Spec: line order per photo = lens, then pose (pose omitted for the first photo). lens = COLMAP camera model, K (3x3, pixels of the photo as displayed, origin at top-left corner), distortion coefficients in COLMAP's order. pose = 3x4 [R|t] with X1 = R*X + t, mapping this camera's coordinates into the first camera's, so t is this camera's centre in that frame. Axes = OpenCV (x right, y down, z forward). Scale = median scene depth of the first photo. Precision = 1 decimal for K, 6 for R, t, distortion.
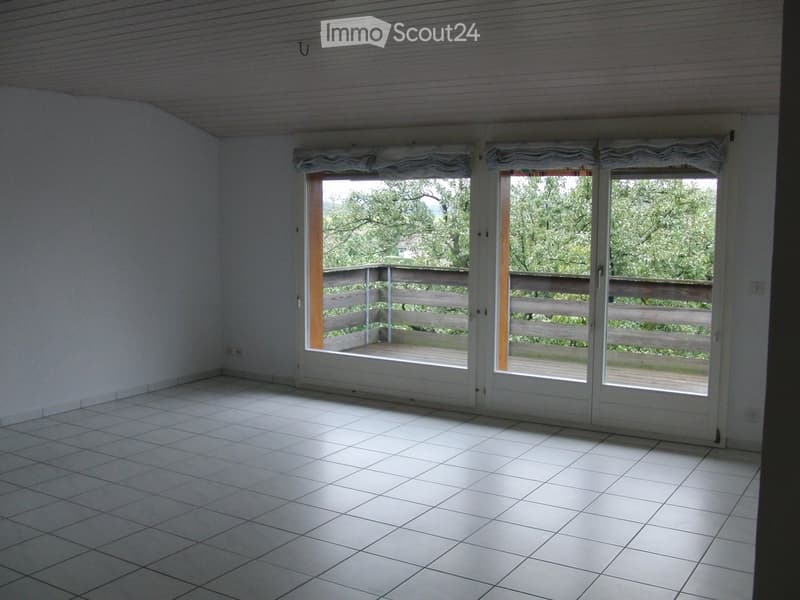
lens RADIAL K [[854.2, 0, 400.0], [0, 854.2, 300.0], [0, 0, 1]] dist [-0.134099, 0.184855]
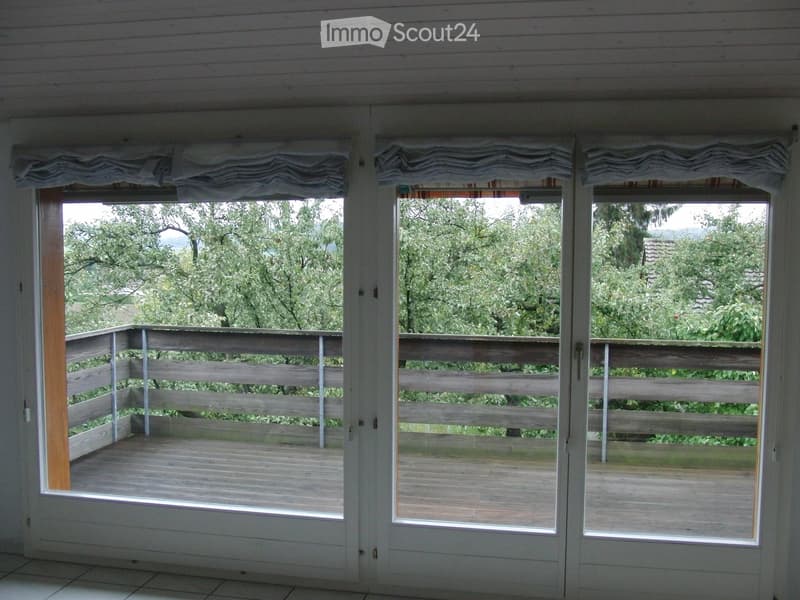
lens RADIAL K [[854.2, 0, 400.0], [0, 854.2, 300.0], [0, 0, 1]] dist [-0.134099, 0.184855]
pose [[0.939301, -0.024712, 0.342203, -0.073388], [0.037696, 0.998798, -0.031342, -0.045844], [-0.341017, 0.042339, 0.939103, 0.380063]]
